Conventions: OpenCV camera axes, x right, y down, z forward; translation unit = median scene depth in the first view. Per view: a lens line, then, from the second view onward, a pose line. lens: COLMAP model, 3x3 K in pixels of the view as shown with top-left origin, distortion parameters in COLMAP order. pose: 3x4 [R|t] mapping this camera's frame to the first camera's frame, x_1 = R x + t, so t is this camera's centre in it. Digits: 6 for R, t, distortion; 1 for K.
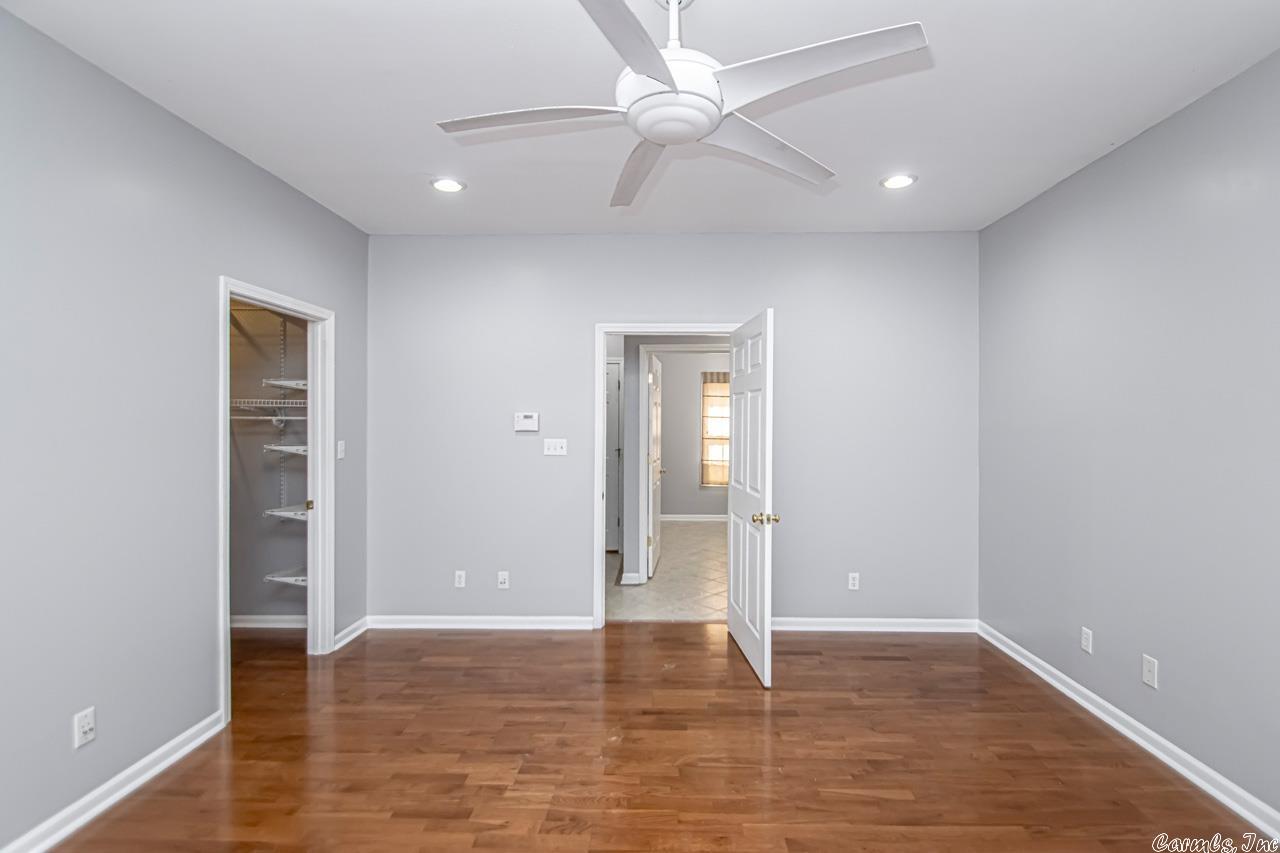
lens RADIAL K [[604.2, 0, 642.2], [0, 604.2, 406.8], [0, 0, 1]] dist [0.018351, -0.019531]
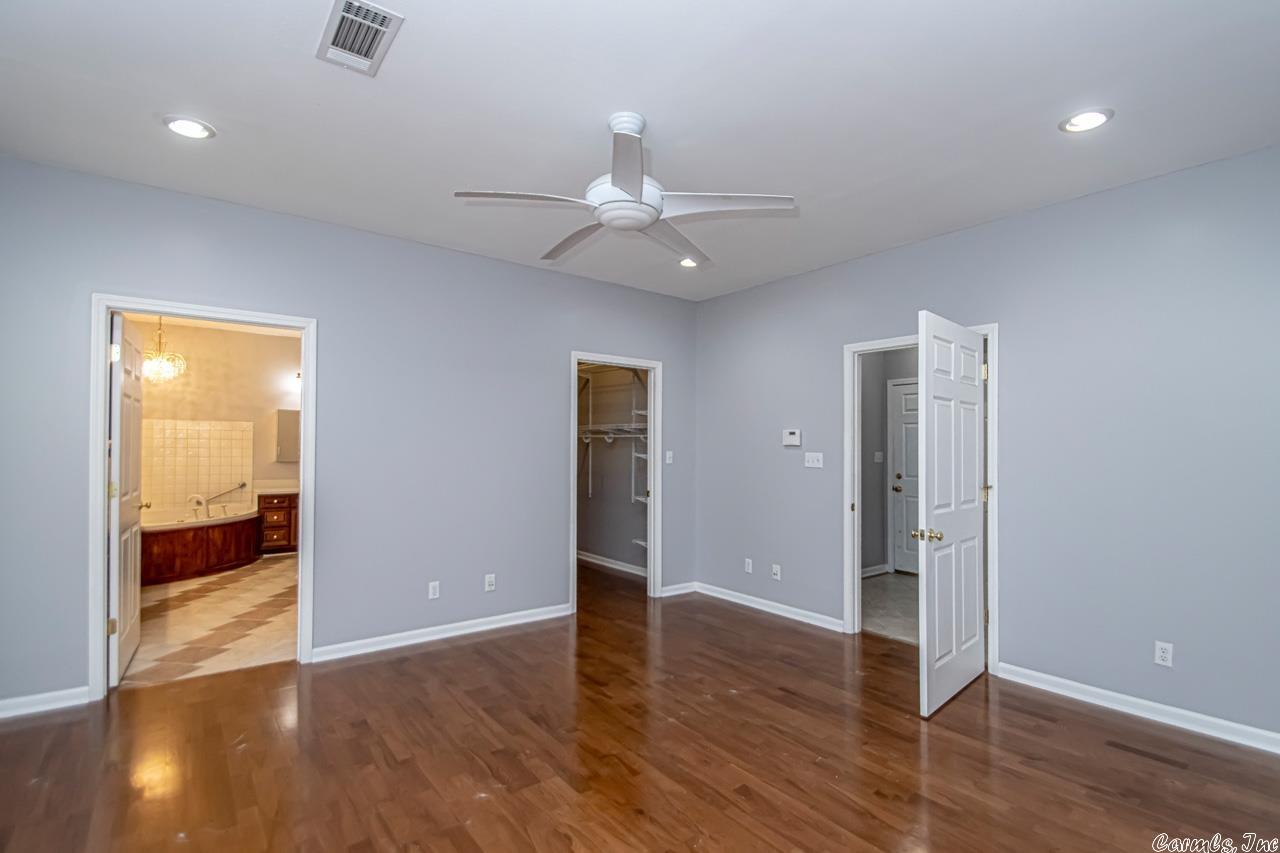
lens RADIAL K [[603.6, 0, 647.3], [0, 603.6, 425.7], [0, 0, 1]] dist [0.018053, -0.020889]
pose [[0.623089, -0.025815, -0.781725, 0.611427], [0.007019, 0.999600, -0.027415, 0.035863], [0.782119, 0.011595, 0.623021, 0.077746]]
